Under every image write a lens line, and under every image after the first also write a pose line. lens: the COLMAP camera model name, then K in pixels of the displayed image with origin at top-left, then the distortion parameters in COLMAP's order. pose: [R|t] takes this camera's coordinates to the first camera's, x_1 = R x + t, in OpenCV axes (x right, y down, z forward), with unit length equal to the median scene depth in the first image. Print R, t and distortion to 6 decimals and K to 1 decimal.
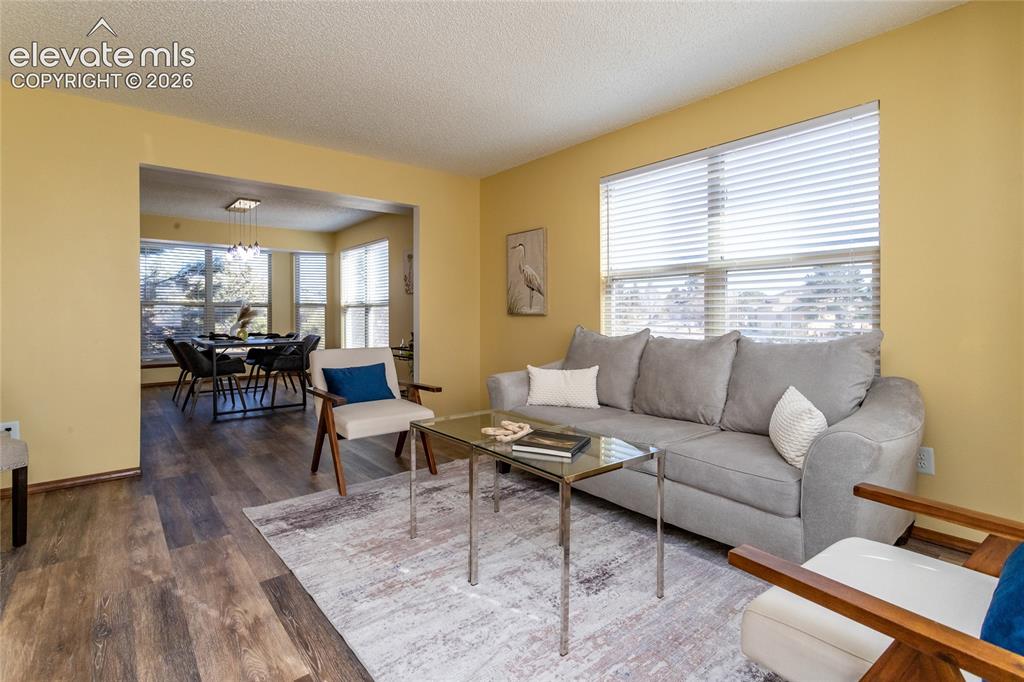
lens RADIAL K [[508.9, 0, 530.7], [0, 508.9, 314.1], [0, 0, 1]] dist [0.002666, -0.000133]
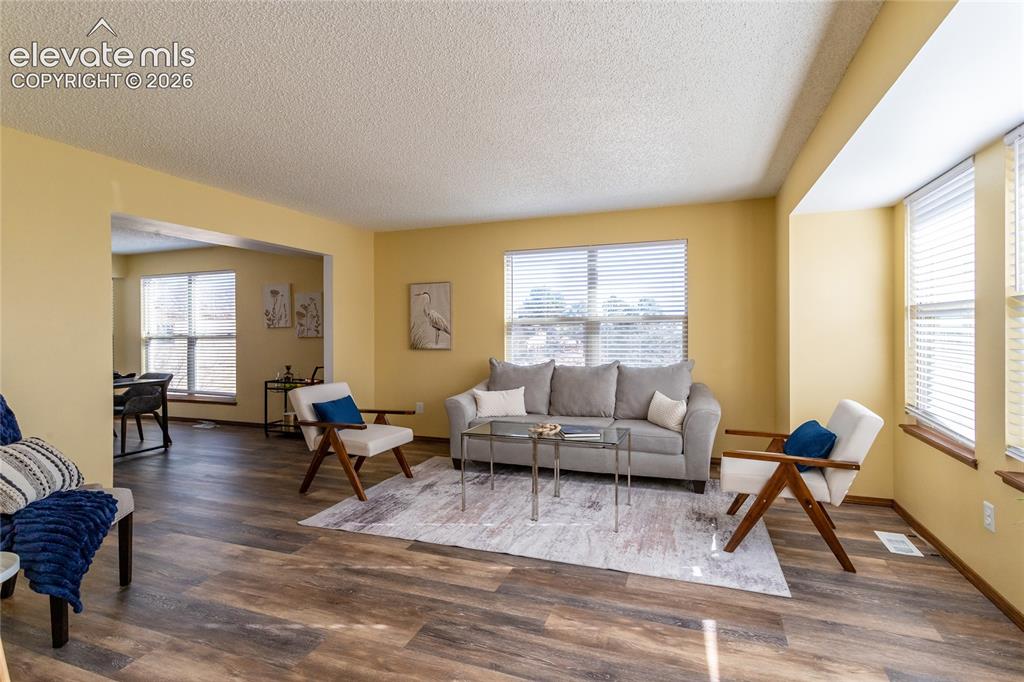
lens RADIAL K [[508.9, 0, 509.1], [0, 508.9, 339.5], [0, 0, 1]] dist [0.002666, -0.000133]
pose [[0.873844, -0.017372, 0.485896, -0.706705], [0.009028, 0.999769, 0.019507, -0.071800], [-0.486123, -0.012660, 0.873799, -0.296069]]
